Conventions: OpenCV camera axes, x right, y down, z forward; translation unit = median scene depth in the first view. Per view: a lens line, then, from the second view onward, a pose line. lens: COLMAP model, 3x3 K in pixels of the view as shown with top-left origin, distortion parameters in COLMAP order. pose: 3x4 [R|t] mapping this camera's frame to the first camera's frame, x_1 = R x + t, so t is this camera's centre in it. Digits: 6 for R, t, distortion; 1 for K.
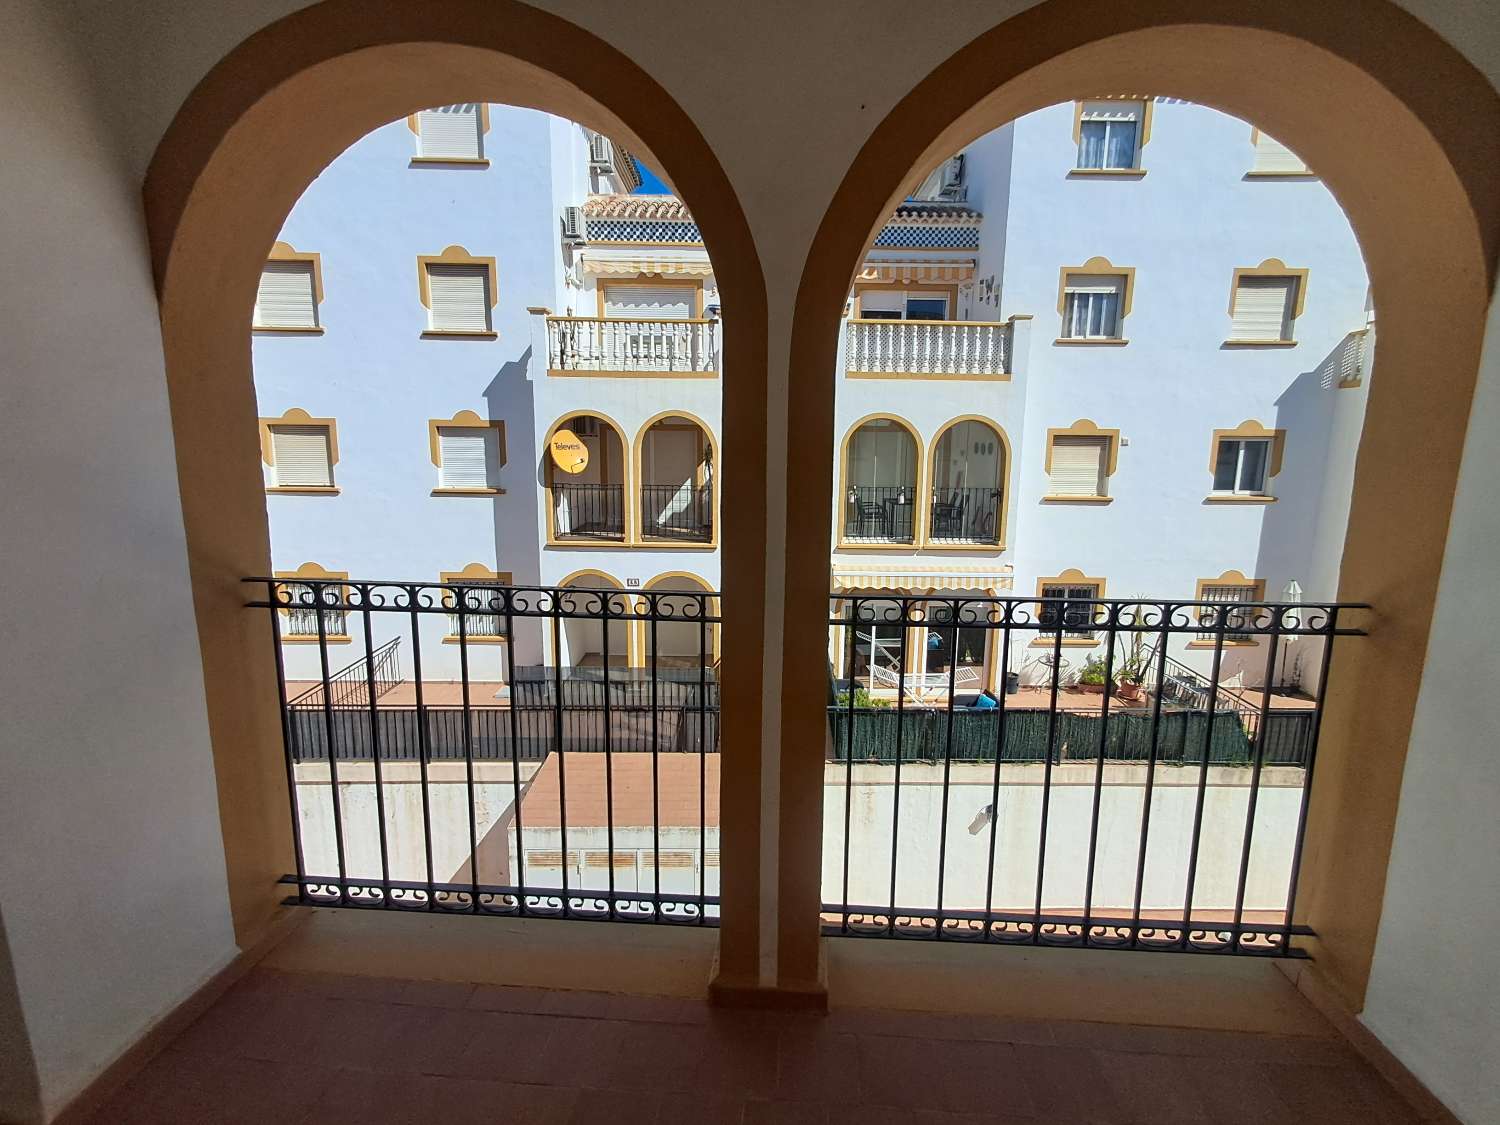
lens RADIAL K [[682.0, 0, 756.1], [0, 682.0, 547.9], [0, 0, 1]] dist [0.002323, 0.005662]
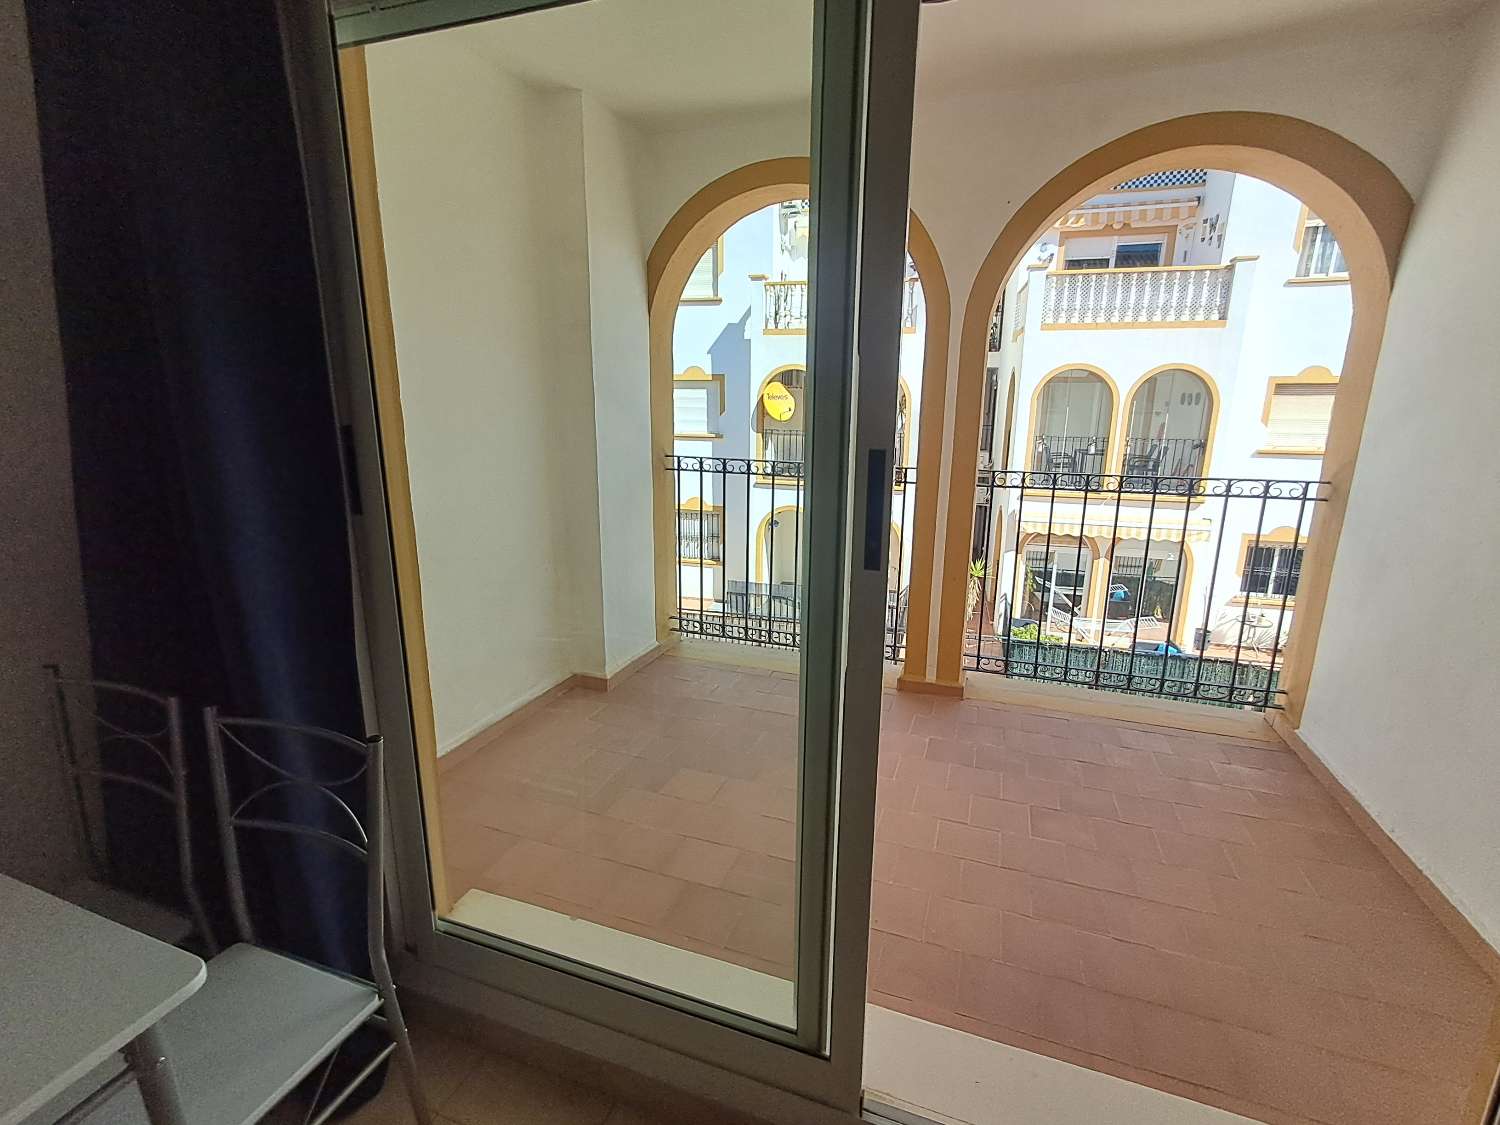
lens RADIAL K [[682.0, 0, 752.7], [0, 682.0, 551.6], [0, 0, 1]] dist [0.002323, 0.005662]
pose [[0.962435, 0.058795, -0.265069, 0.003691], [-0.040077, 0.996341, 0.075483, 0.024466], [0.268538, -0.062024, 0.961270, -0.125520]]
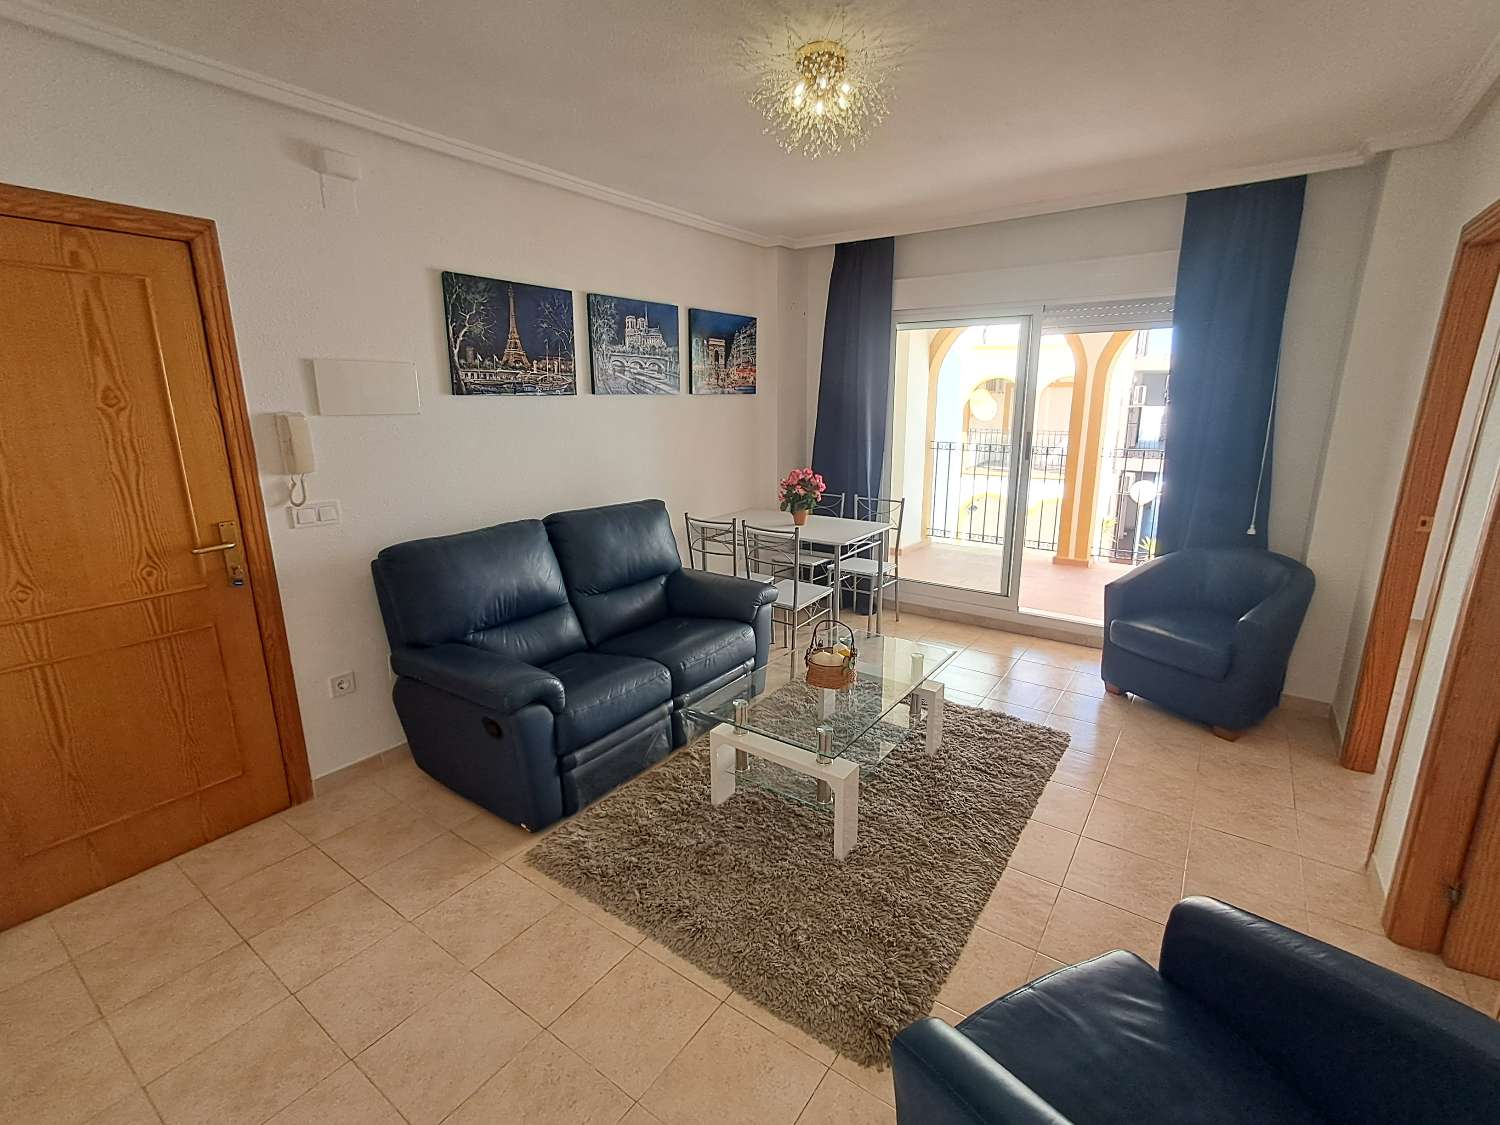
lens RADIAL K [[682.0, 0, 754.3], [0, 682.0, 564.2], [0, 0, 1]] dist [0.002323, 0.005662]
pose [[0.856271, 0.111975, -0.504243, 0.057654], [-0.066402, 0.991982, 0.107526, 0.056835], [0.512240, -0.058589, 0.856842, -0.413954]]
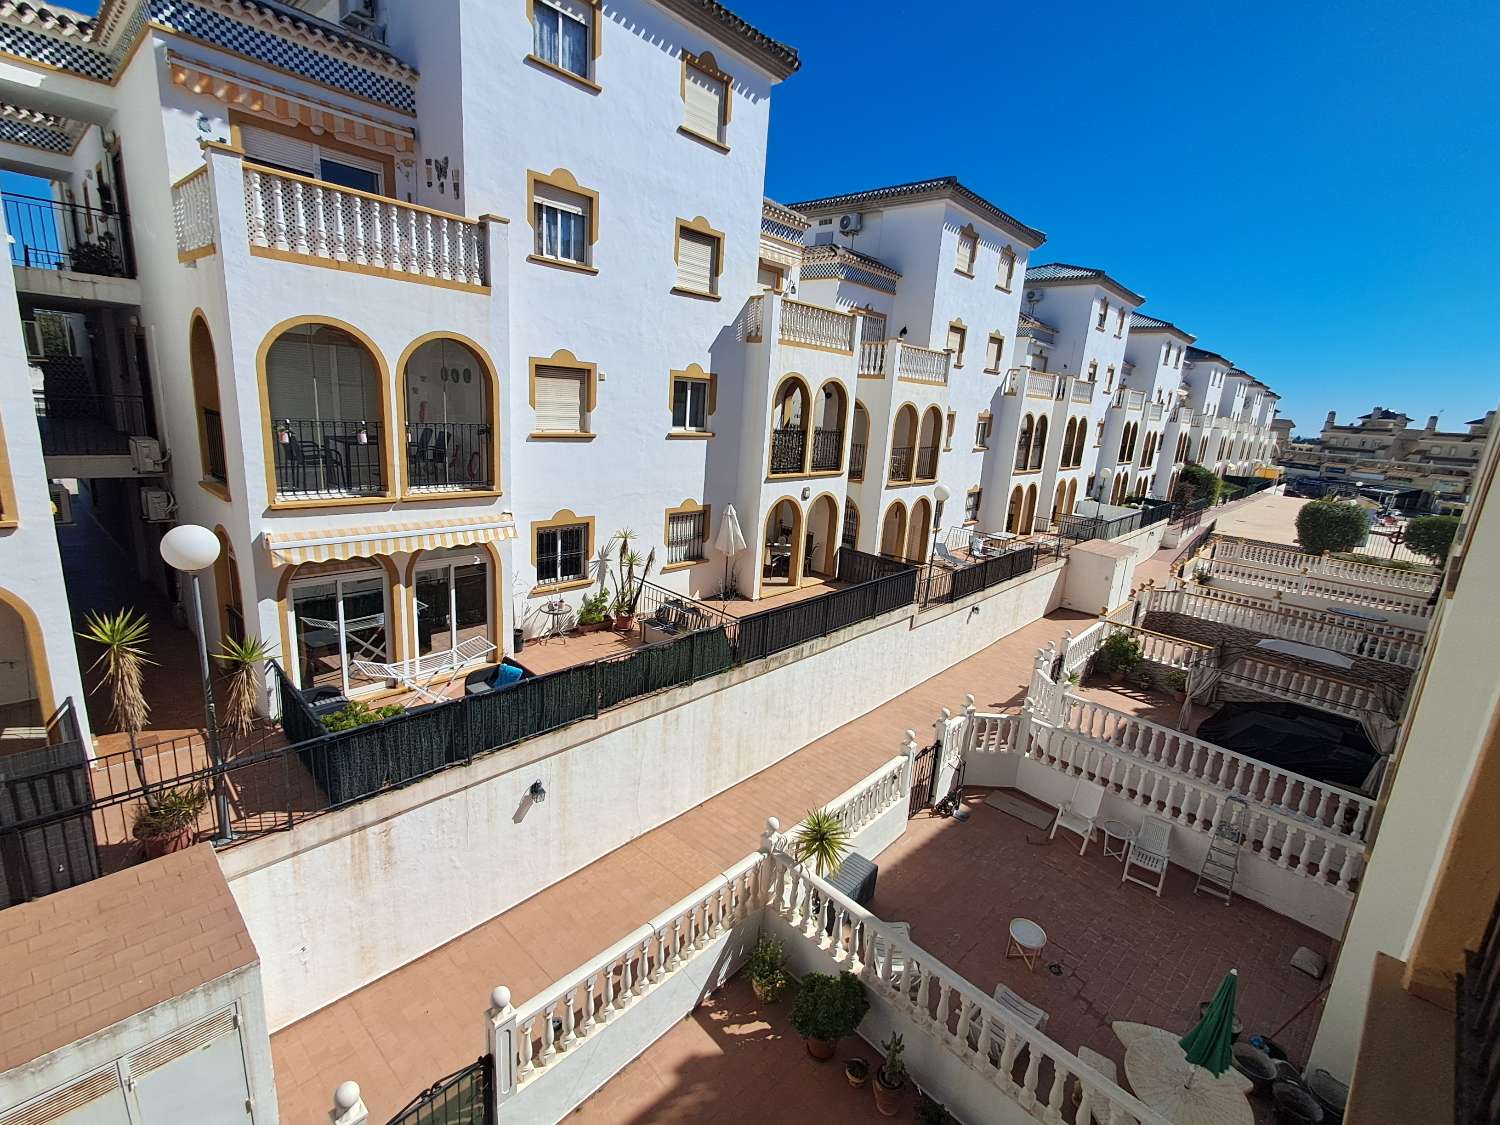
lens RADIAL K [[682.0, 0, 760.1], [0, 682.0, 551.2], [0, 0, 1]] dist [0.002323, 0.005662]
pose [[0.668641, -0.129356, 0.732247, -0.061702], [0.049961, 0.990342, 0.129329, -0.022343], [-0.741905, -0.049891, 0.668647, 0.161975]]
